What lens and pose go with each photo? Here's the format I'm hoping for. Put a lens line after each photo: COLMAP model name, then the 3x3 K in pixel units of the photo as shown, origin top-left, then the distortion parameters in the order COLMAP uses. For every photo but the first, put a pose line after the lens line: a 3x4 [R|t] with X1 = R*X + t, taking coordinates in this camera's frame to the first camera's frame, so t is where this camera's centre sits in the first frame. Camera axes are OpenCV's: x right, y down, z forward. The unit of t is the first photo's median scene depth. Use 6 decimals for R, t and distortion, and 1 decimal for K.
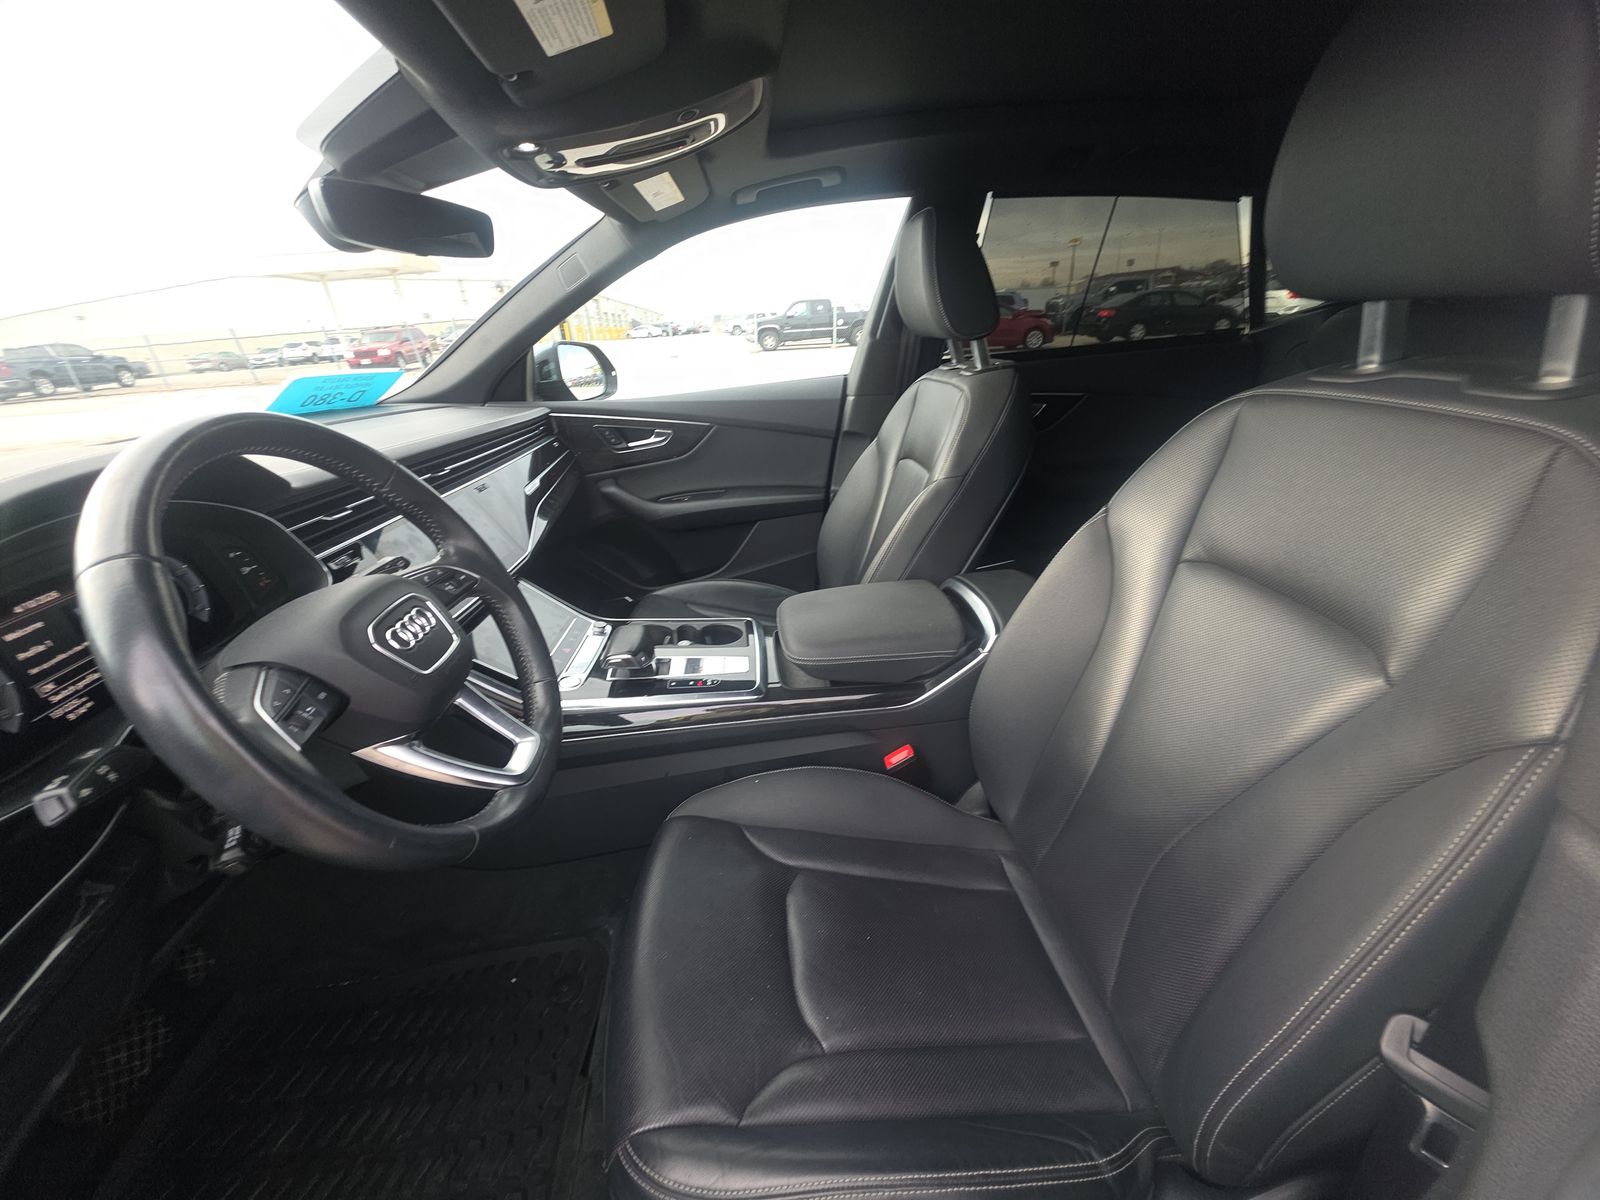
lens RADIAL K [[629.9, 0, 792.9], [0, 629.9, 597.2], [0, 0, 1]] dist [0.006520, -0.004184]
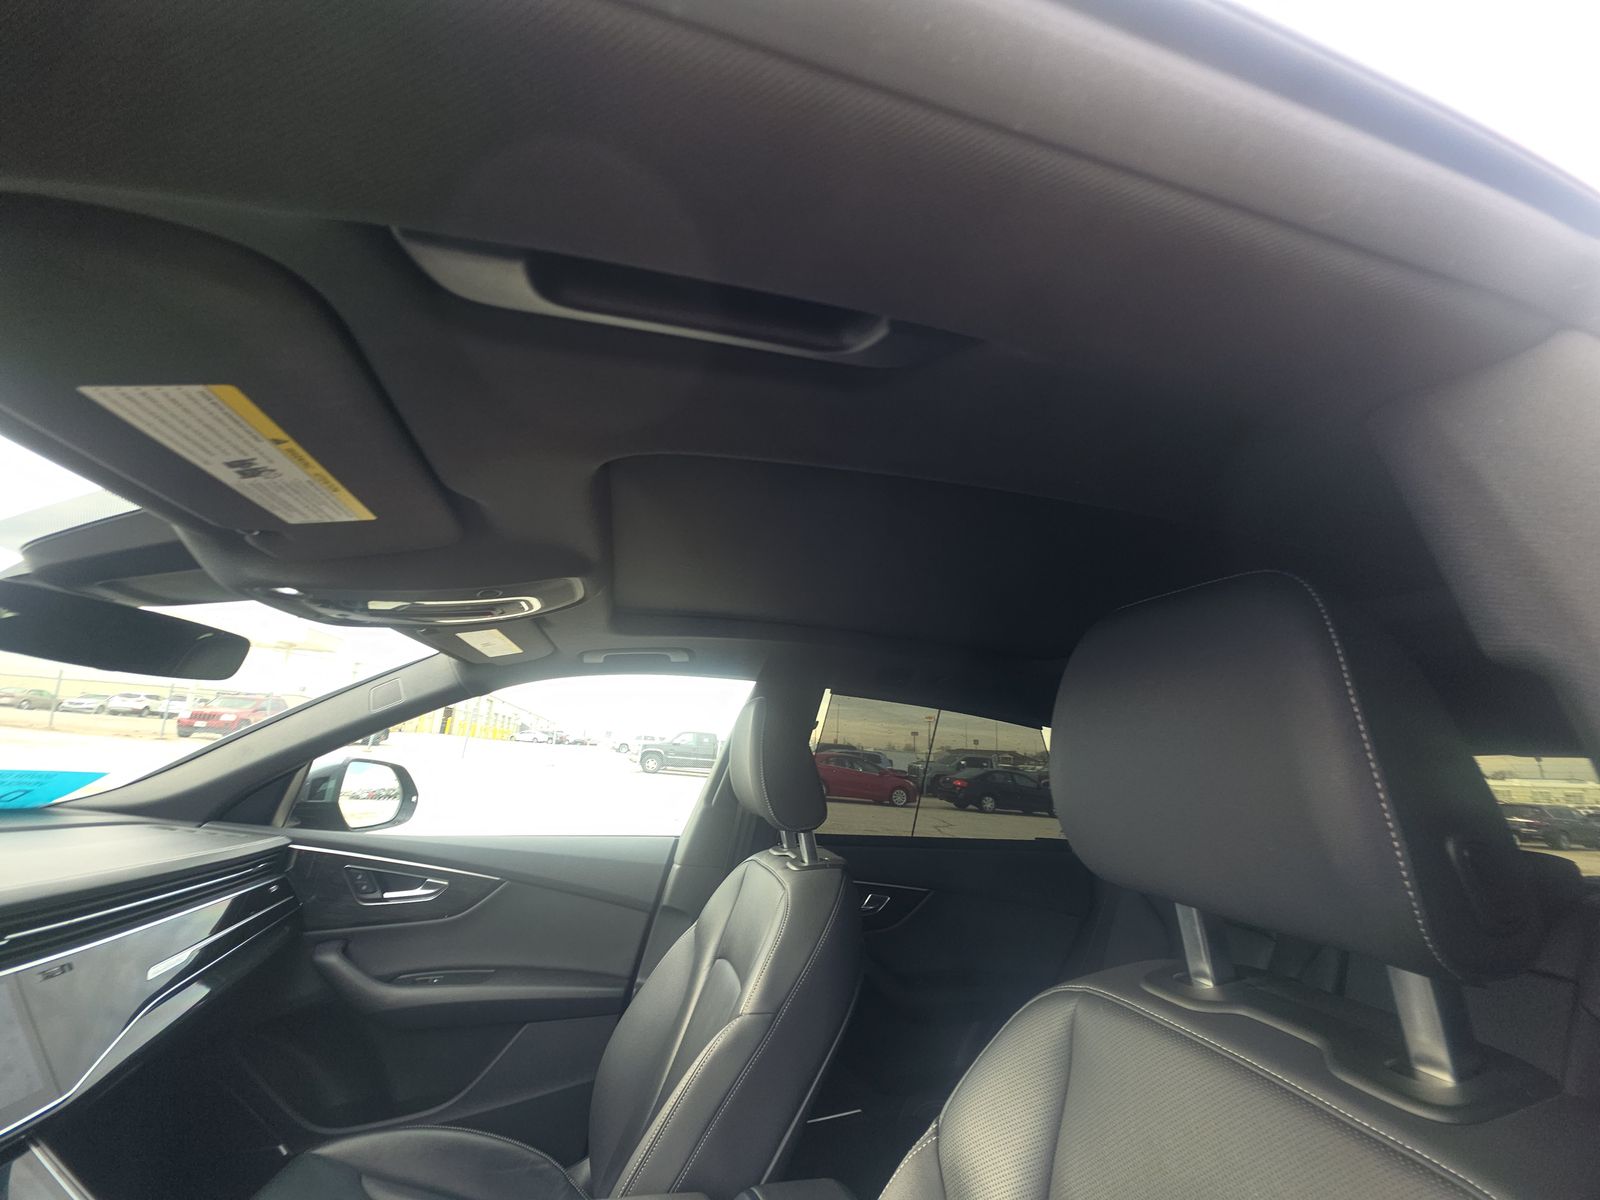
lens RADIAL K [[629.9, 0, 794.6], [0, 629.9, 596.6], [0, 0, 1]] dist [0.006520, -0.004184]
pose [[0.975720, 0.173558, 0.133595, 0.097549], [-0.055561, 0.786155, -0.615527, -0.112156], [-0.211856, 0.593159, 0.776710, 0.087832]]
